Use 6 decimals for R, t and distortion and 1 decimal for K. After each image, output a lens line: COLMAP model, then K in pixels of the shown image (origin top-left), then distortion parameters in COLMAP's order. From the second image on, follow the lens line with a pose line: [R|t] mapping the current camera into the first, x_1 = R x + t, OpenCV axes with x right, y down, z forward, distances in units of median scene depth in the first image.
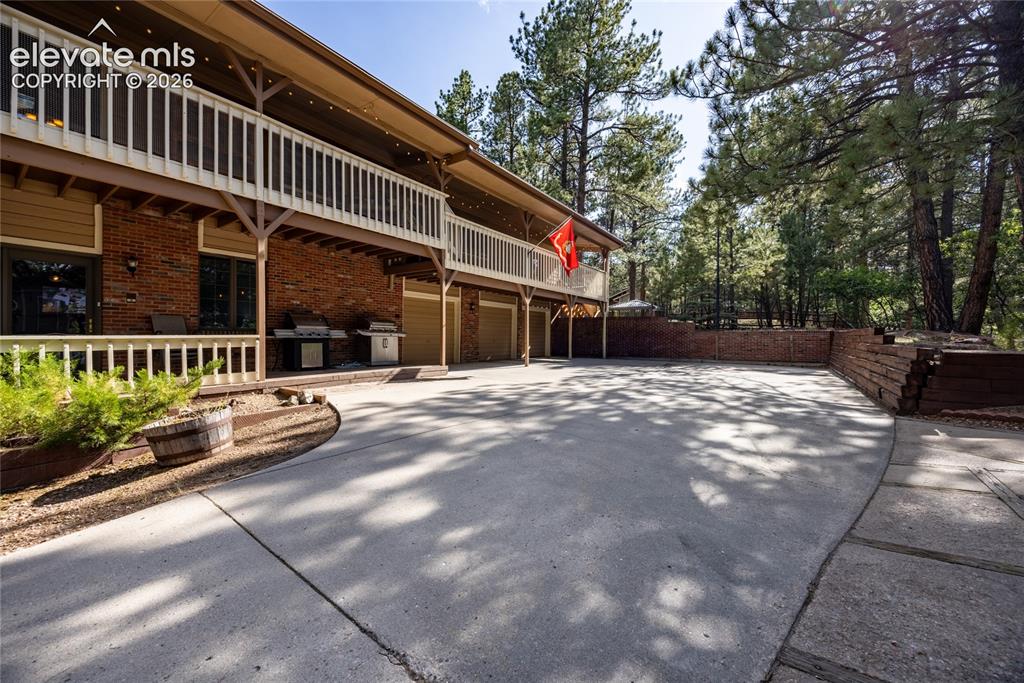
lens RADIAL K [[390.8, 0, 512.0], [0, 390.8, 341.5], [0, 0, 1]] dist [0.000030, 0.000108]
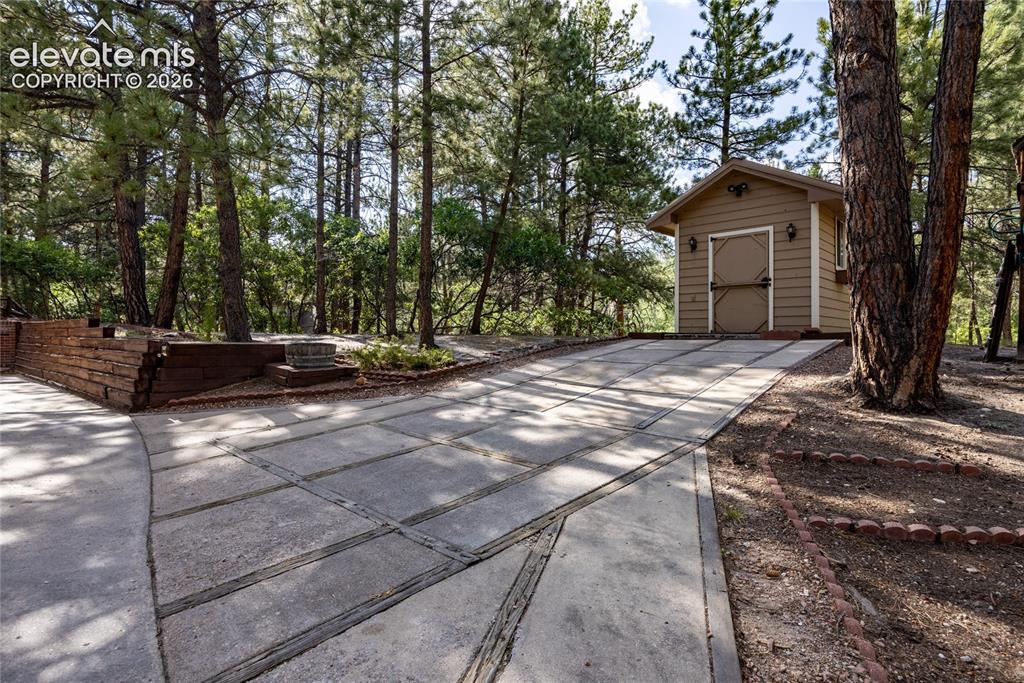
lens RADIAL K [[514.0, 0, 512.0], [0, 514.0, 341.5], [0, 0, 1]] dist [-0.018914, 0.000124]
pose [[0.100164, -0.011804, 0.994901, -0.127563], [0.003252, 0.999928, 0.011536, 0.008506], [-0.994966, 0.002080, 0.100195, -0.023657]]
